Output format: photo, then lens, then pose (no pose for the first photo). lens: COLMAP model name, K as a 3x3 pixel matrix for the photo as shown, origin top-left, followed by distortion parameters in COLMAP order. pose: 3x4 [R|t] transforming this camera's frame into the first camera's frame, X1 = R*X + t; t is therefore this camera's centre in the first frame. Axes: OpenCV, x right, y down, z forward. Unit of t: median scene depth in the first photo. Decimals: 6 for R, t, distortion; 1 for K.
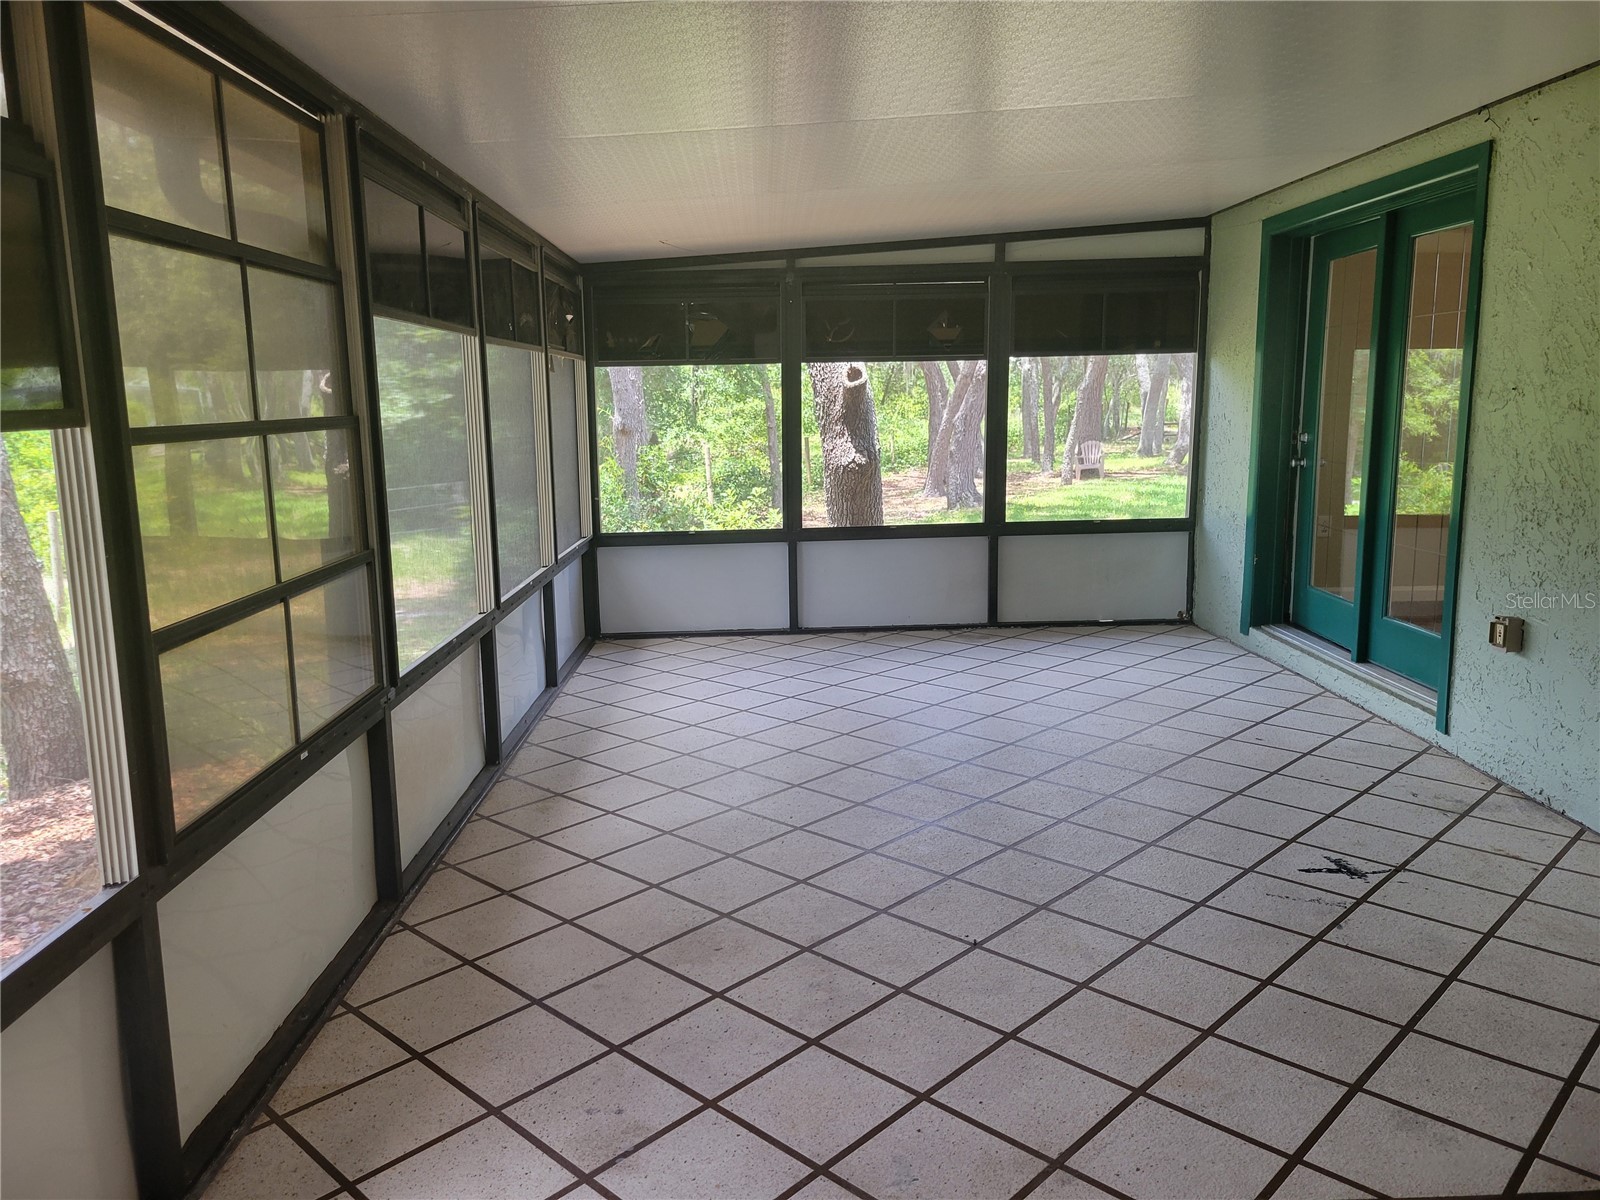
lens RADIAL K [[1205.8, 0, 767.9], [0, 1205.8, 571.3], [0, 0, 1]] dist [0.051284, -0.040663]
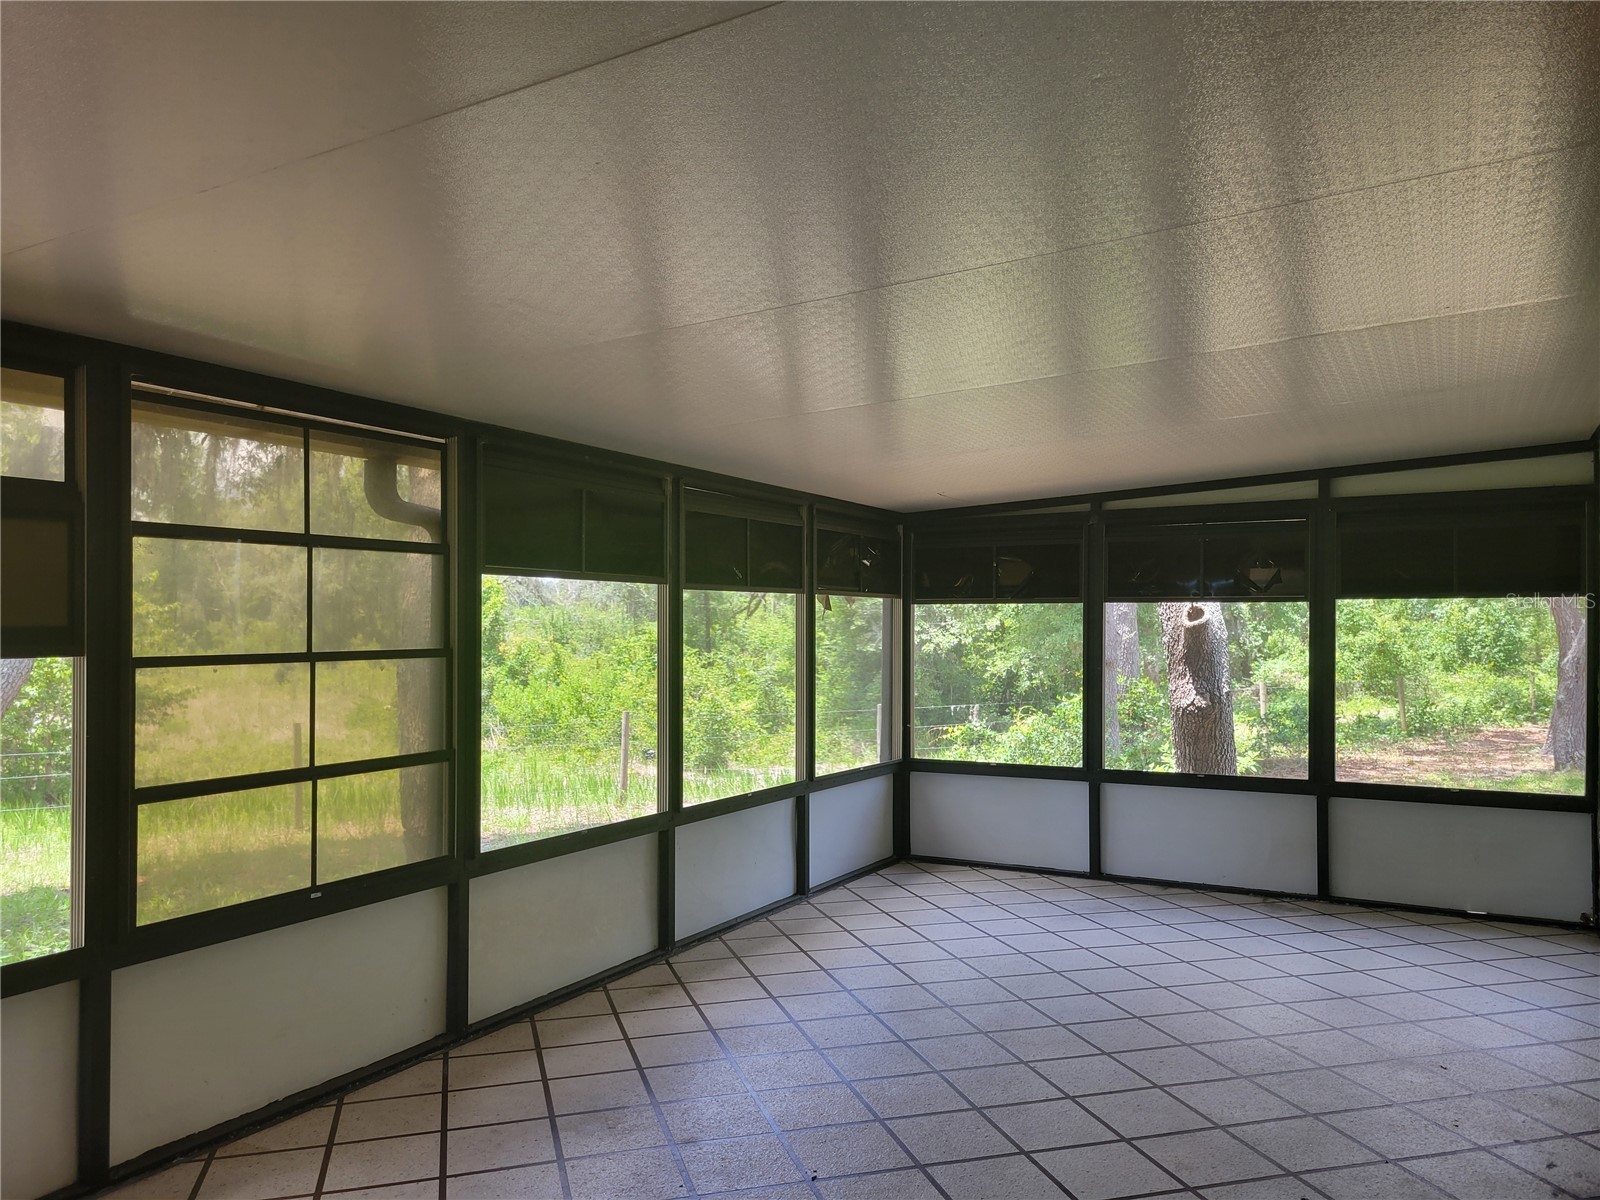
lens RADIAL K [[1201.0, 0, 791.1], [0, 1201.0, 586.6], [0, 0, 1]] dist [0.055221, -0.045123]
pose [[0.864769, 0.003628, -0.502156, 0.299882], [-0.089288, 0.985151, -0.146646, -0.015209], [0.494167, 0.171652, 0.852252, 0.015032]]
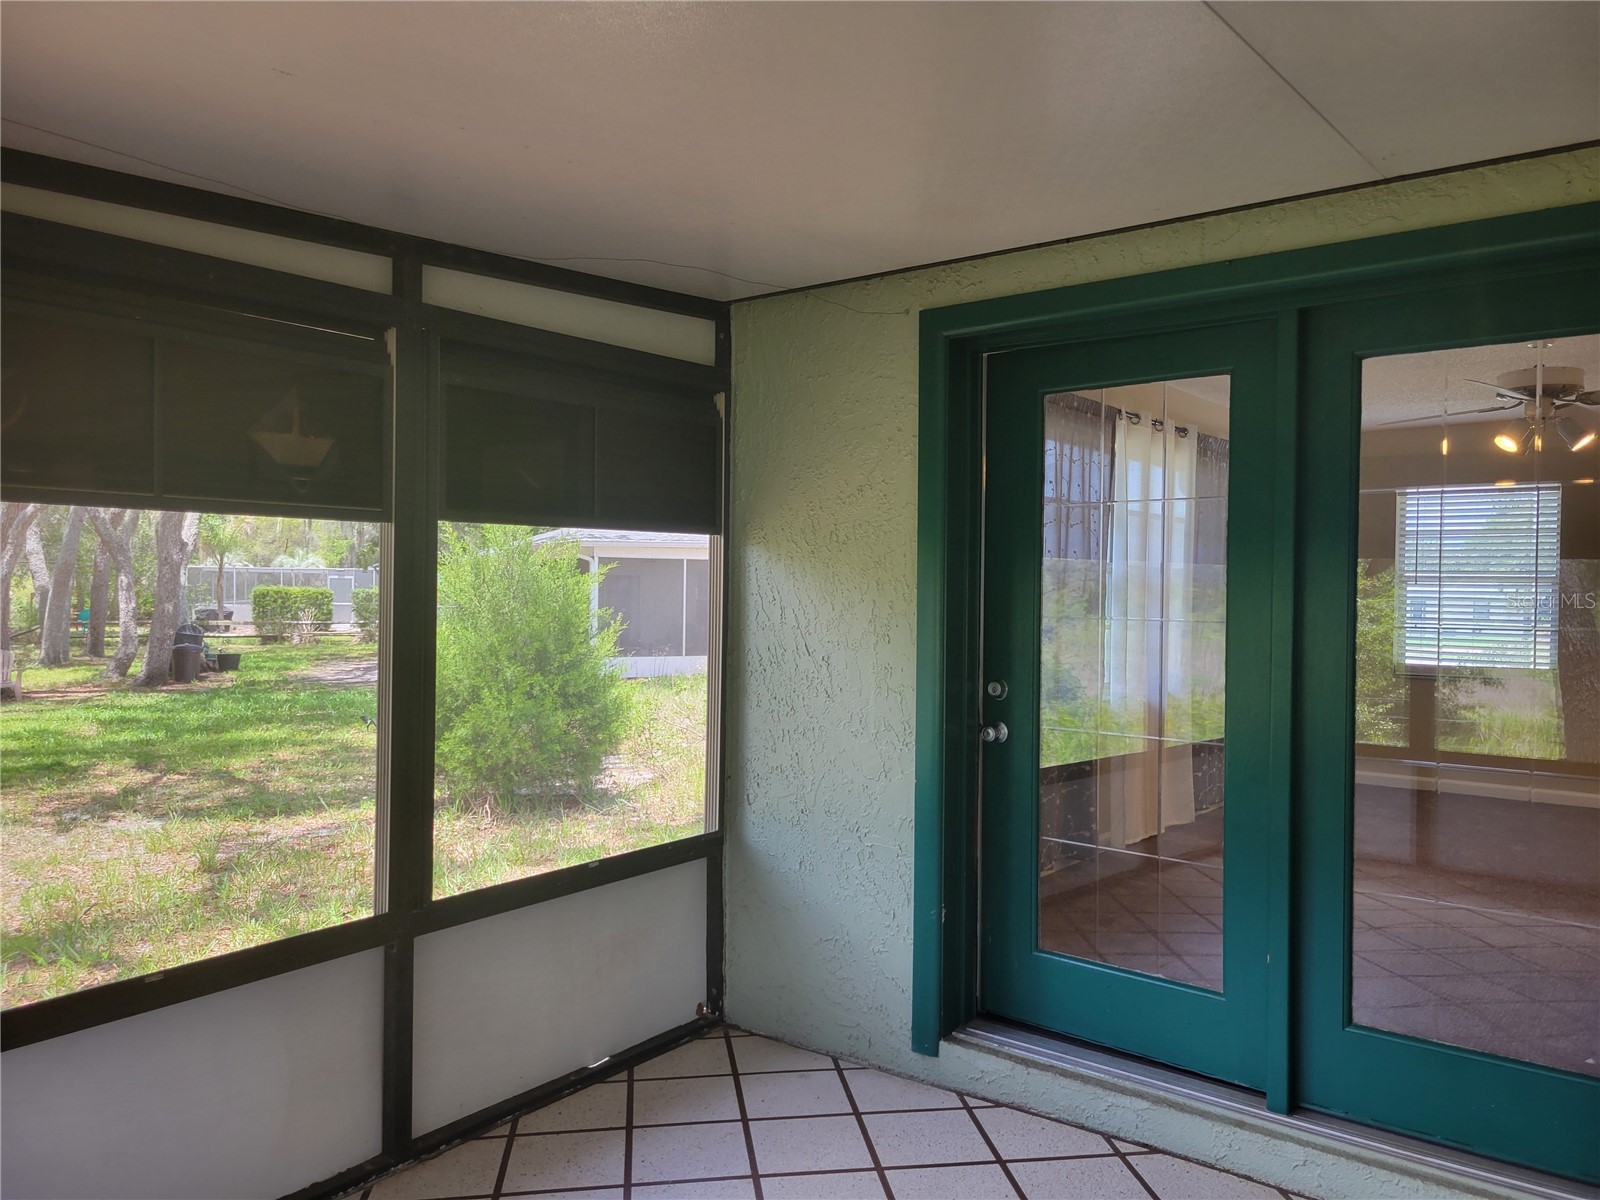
lens RADIAL K [[1201.8, 0, 798.1], [0, 1201.8, 602.0], [0, 0, 1]] dist [0.052620, -0.035663]
pose [[0.614775, 0.013454, 0.788588, -0.062313], [0.093348, 0.991585, -0.089691, -0.094890], [-0.783159, 0.128753, 0.608346, 0.629768]]
